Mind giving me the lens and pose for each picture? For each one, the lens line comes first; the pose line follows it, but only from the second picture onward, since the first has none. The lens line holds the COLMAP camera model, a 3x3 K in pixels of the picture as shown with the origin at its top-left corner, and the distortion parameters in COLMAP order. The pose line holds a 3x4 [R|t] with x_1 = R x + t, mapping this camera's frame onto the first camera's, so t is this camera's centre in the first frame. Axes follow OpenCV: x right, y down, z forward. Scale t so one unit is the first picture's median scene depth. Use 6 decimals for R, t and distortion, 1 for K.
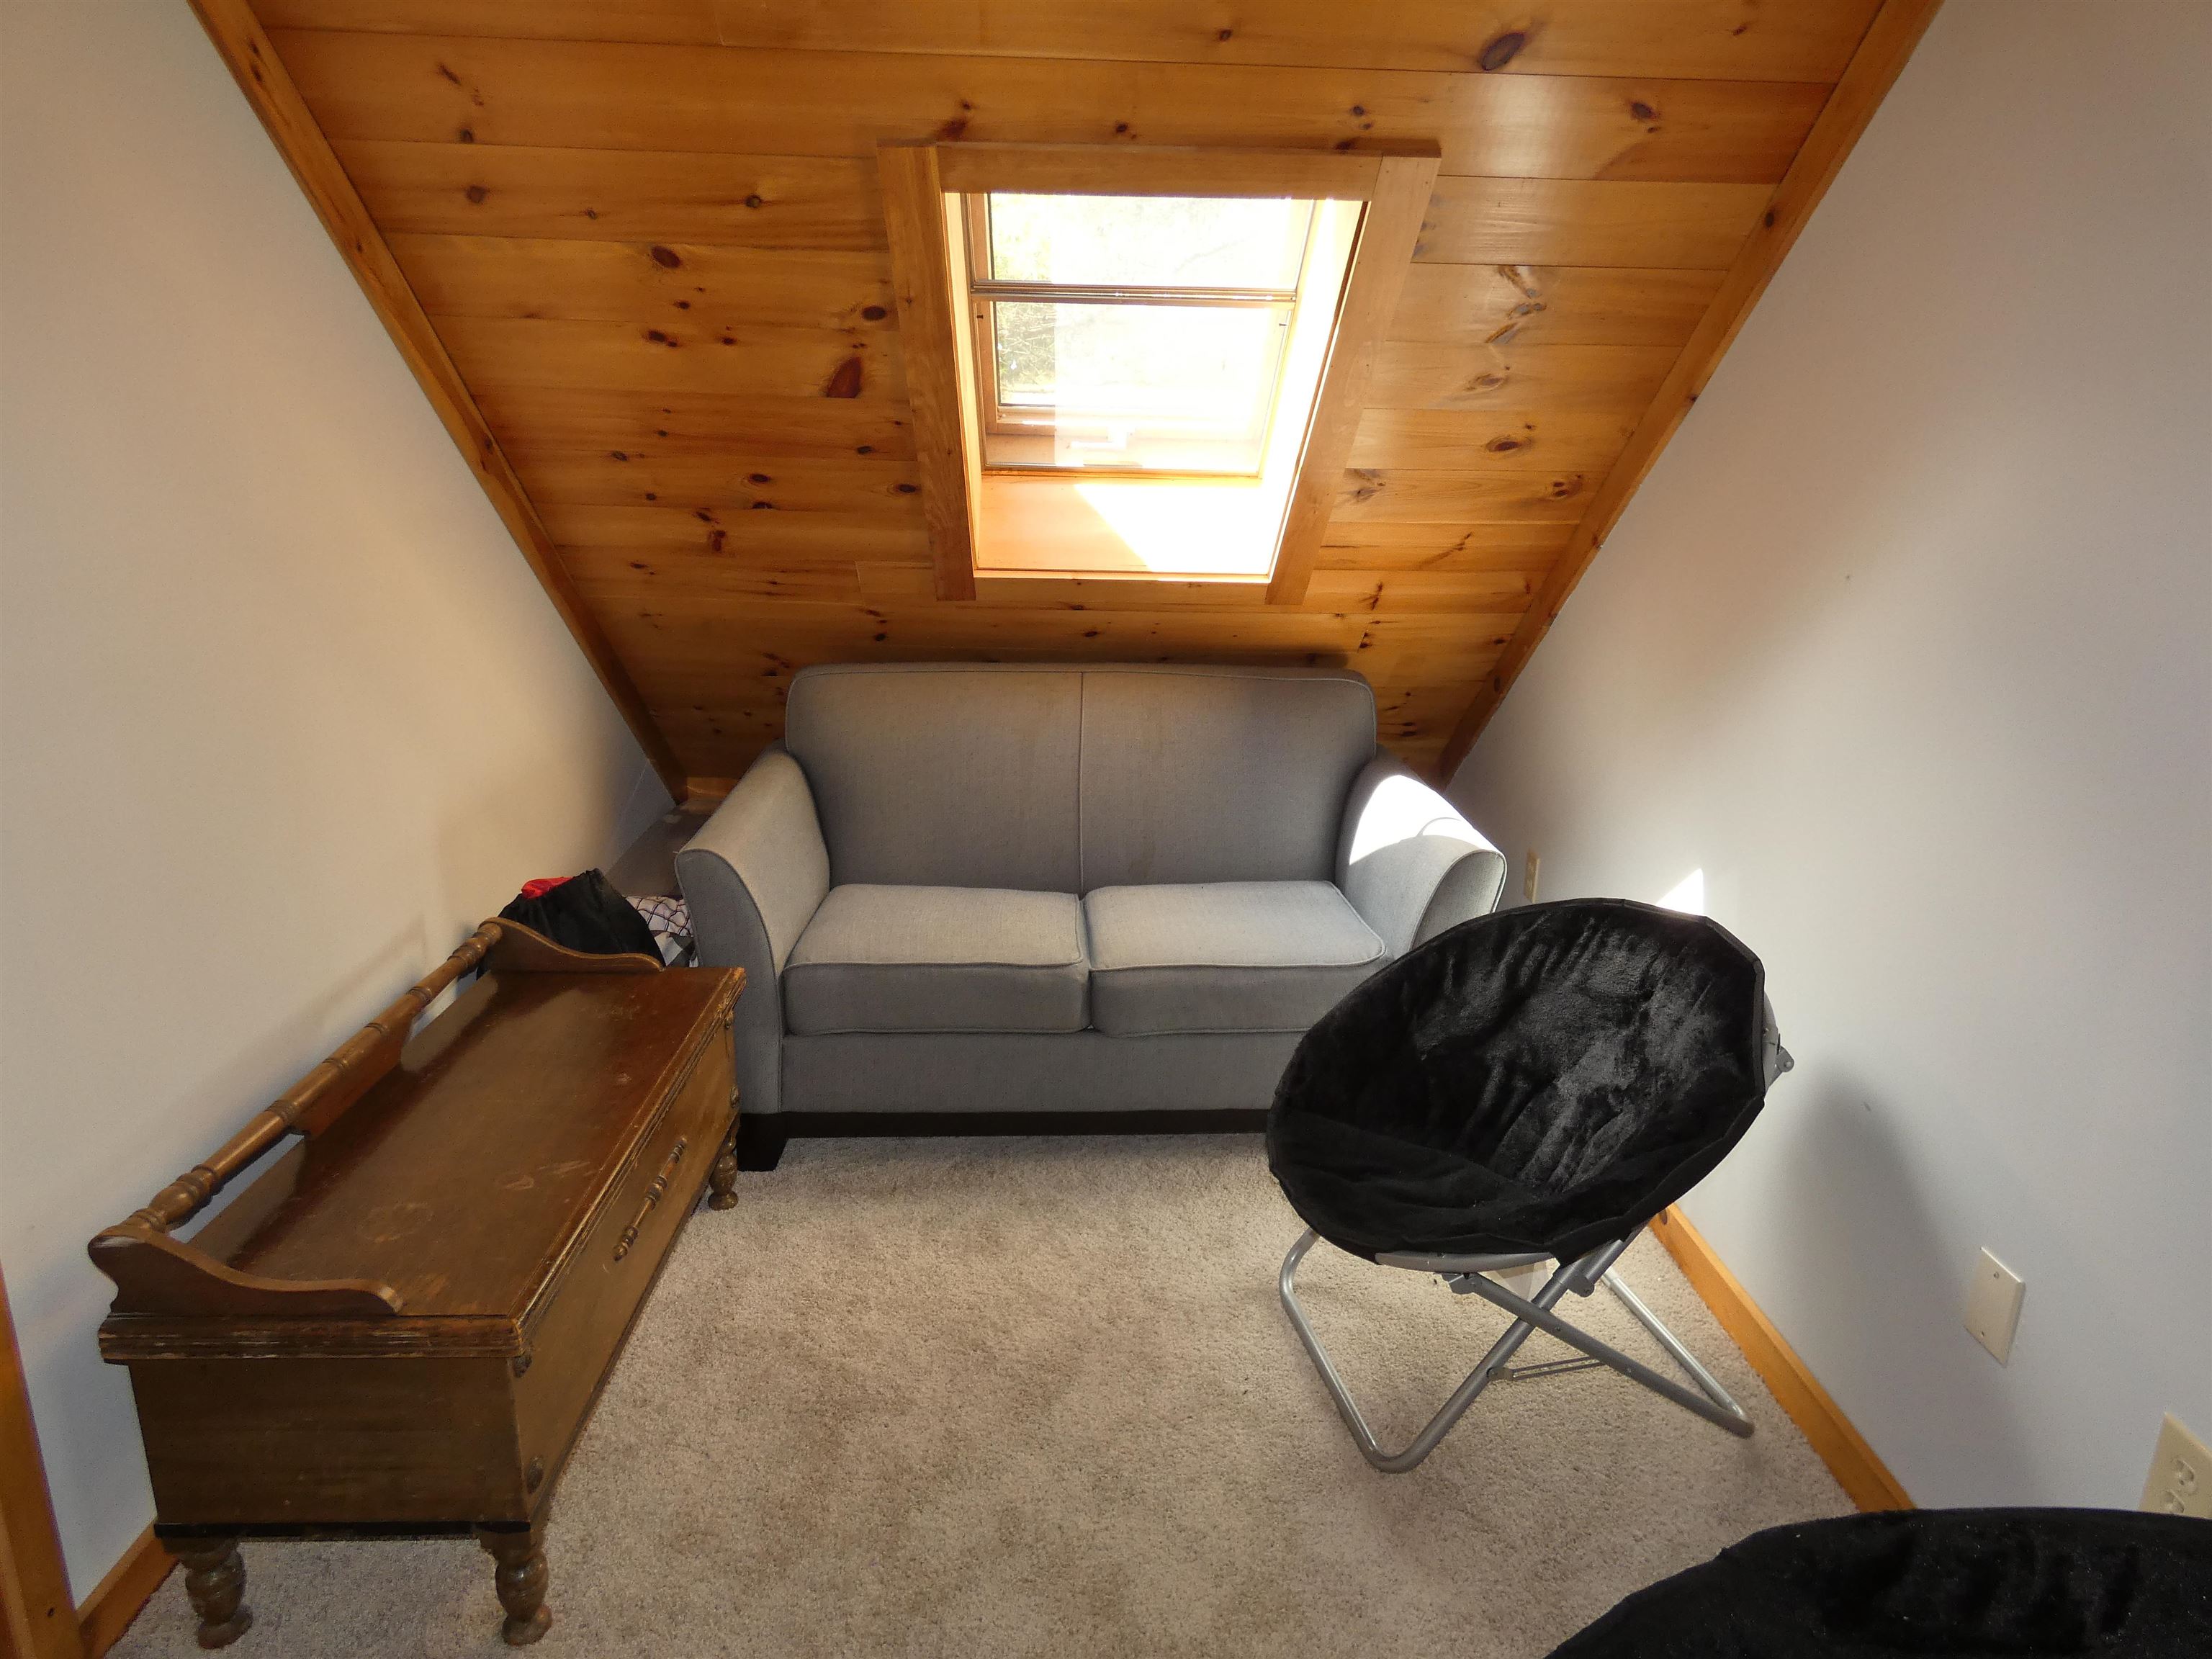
lens RADIAL K [[1322.6, 0, 1106.0], [0, 1322.6, 826.1], [0, 0, 1]] dist [-0.004504, -0.000106]
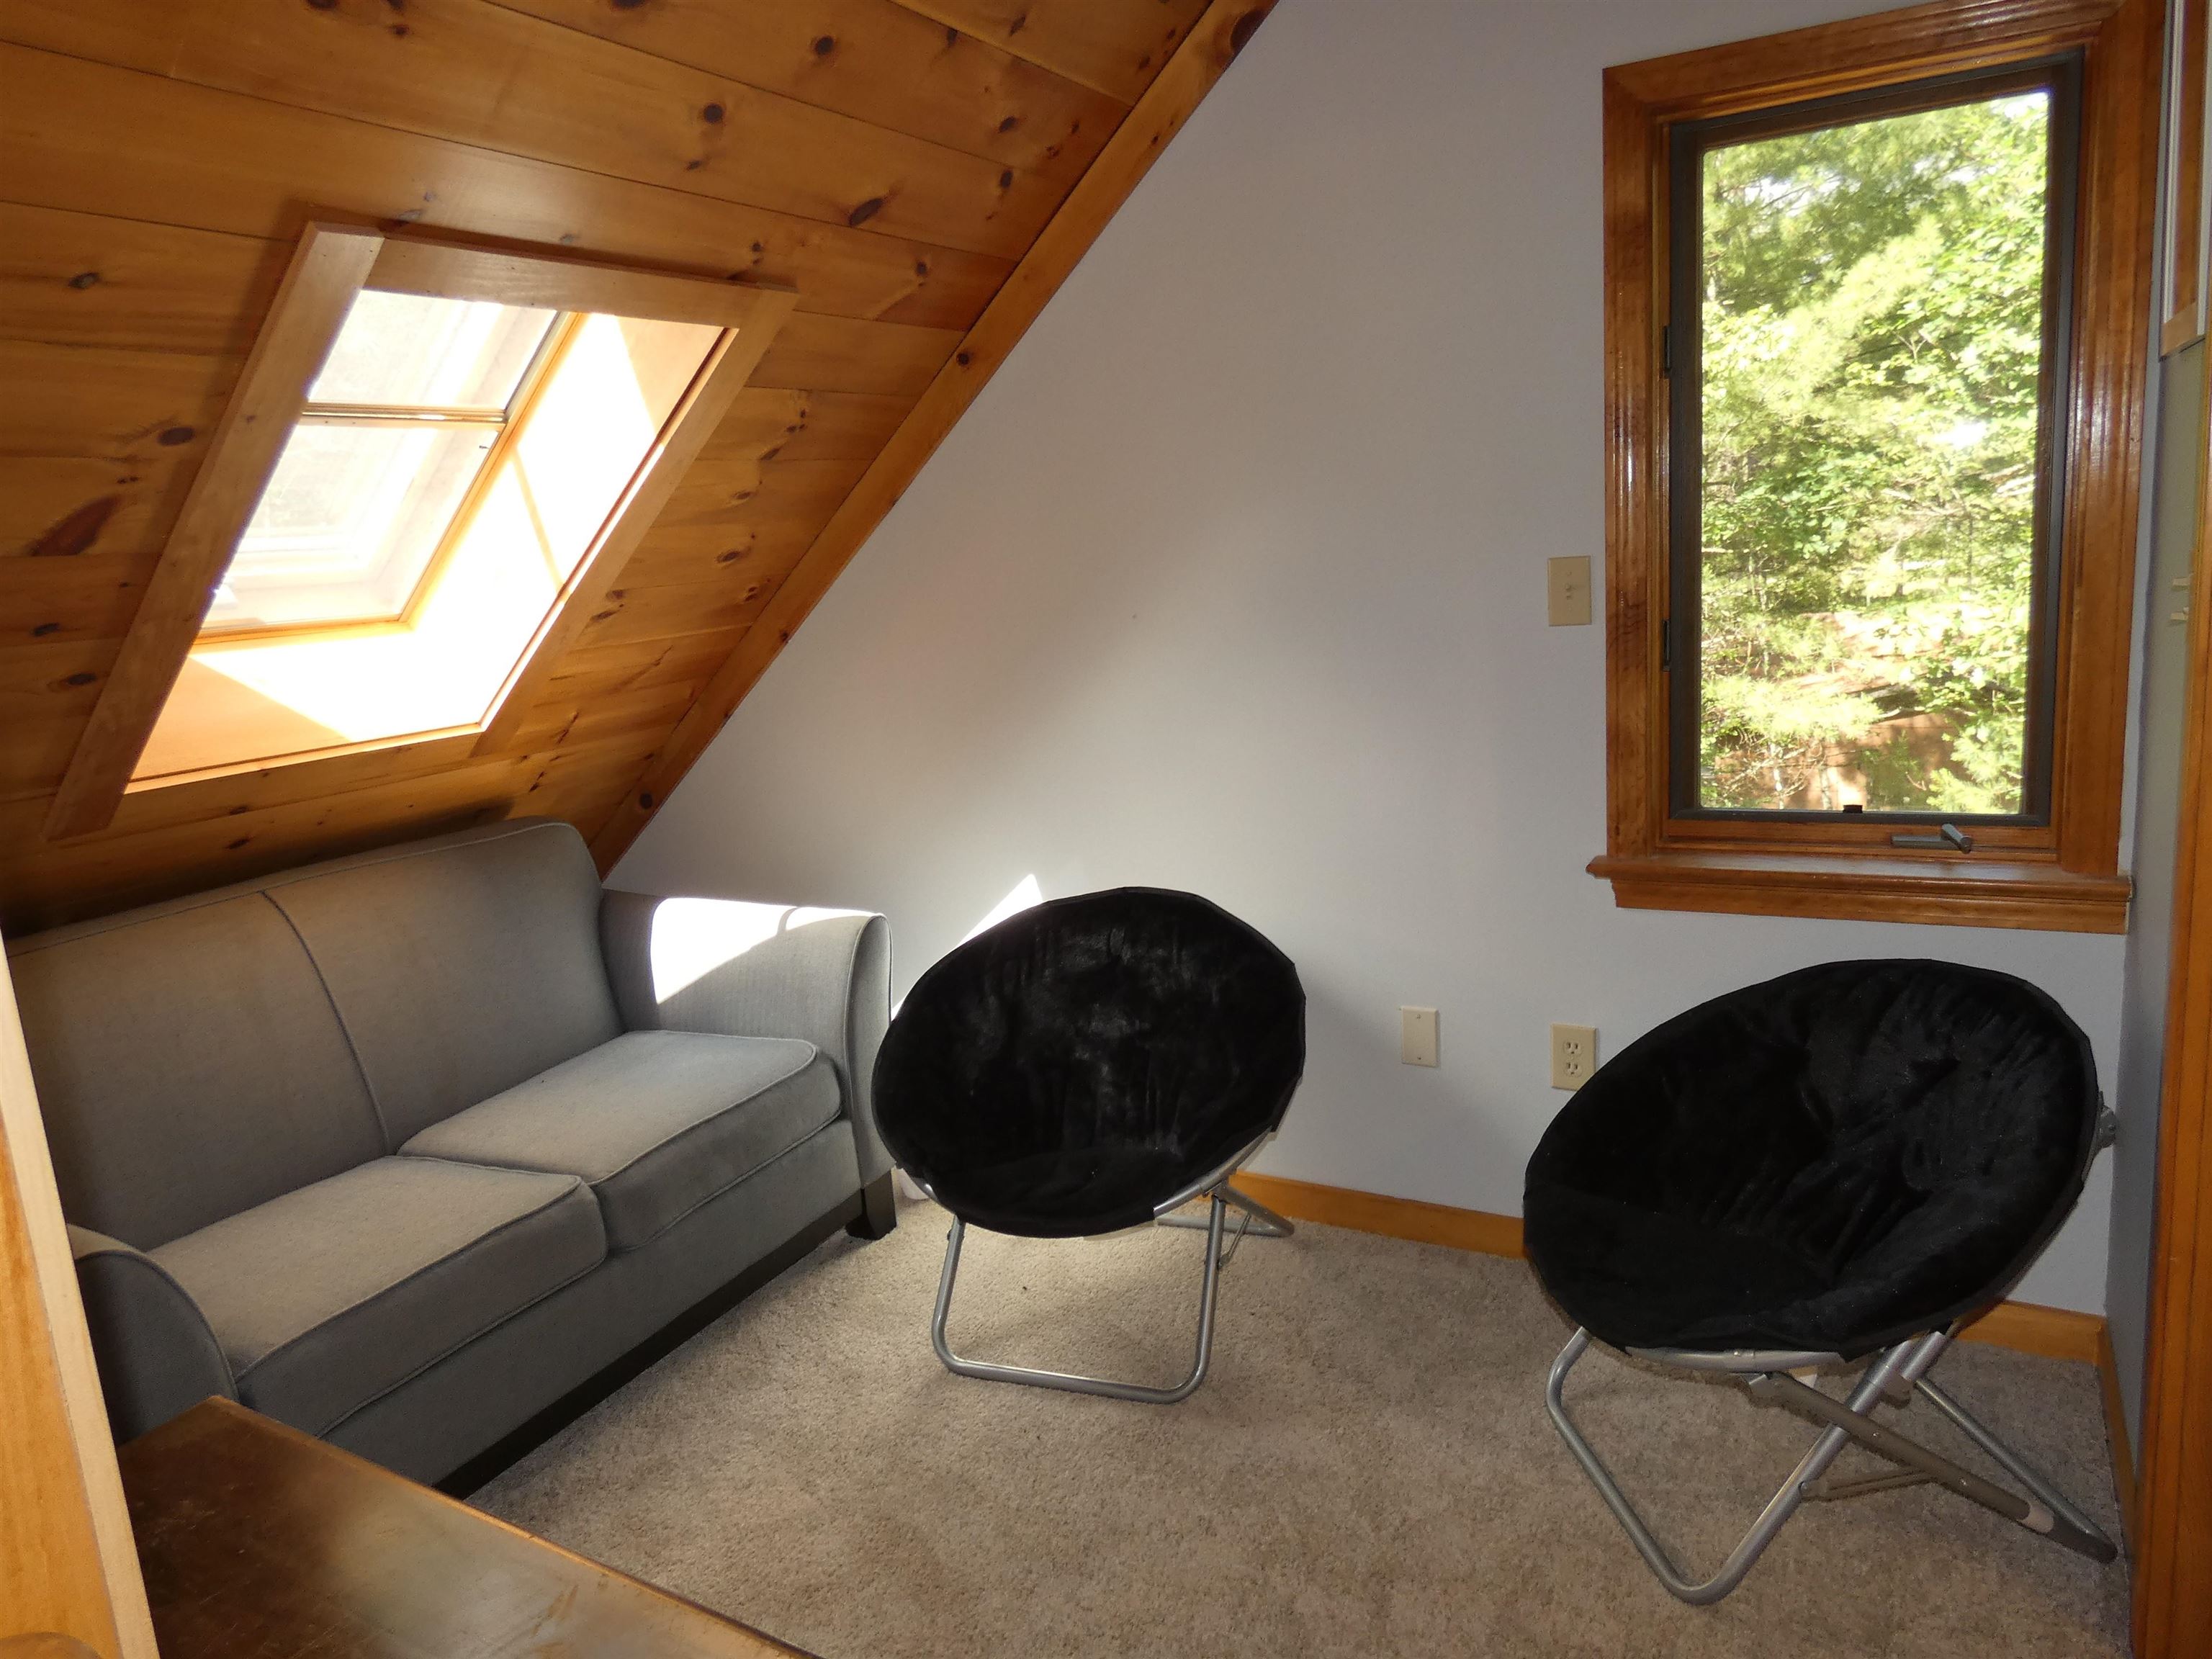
lens RADIAL K [[1442.1, 0, 1105.7], [0, 1442.1, 829.2], [0, 0, 1]] dist [0.056736, -0.008281]
pose [[0.539741, -0.232670, 0.809039, -0.514371], [0.315601, 0.946880, 0.061762, -0.058748], [-0.780433, 0.221998, 0.584501, 0.141508]]
